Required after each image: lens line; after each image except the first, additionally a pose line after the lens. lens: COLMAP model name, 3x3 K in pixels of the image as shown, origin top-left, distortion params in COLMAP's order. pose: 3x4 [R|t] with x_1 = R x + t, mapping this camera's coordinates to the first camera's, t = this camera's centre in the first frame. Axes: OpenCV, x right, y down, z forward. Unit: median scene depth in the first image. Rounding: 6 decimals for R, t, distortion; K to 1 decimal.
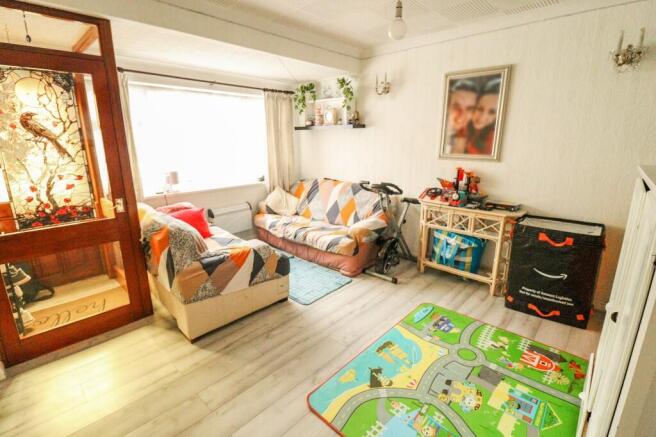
lens RADIAL K [[306.0, 0, 330.0], [0, 306.0, 213.3], [0, 0, 1]] dist [0.002210, -0.014670]
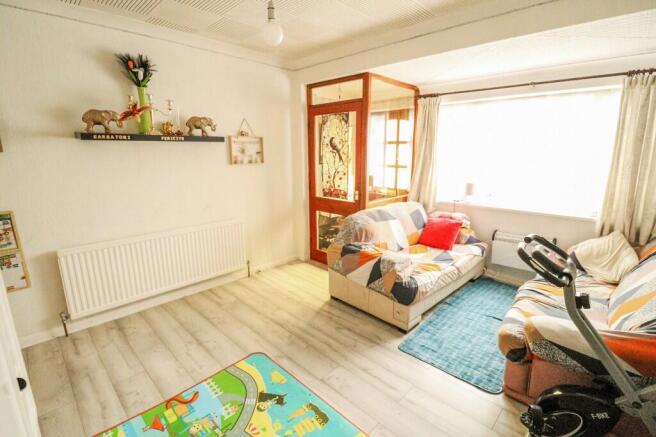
lens RADIAL K [[306.0, 0, 330.0], [0, 306.0, 213.3], [0, 0, 1]] dist [0.002210, -0.014670]
pose [[-0.019884, 0.202413, -0.979098, 0.899486], [-0.234911, 0.950932, 0.201361, -0.236785], [0.971813, 0.234005, 0.028640, 0.939407]]
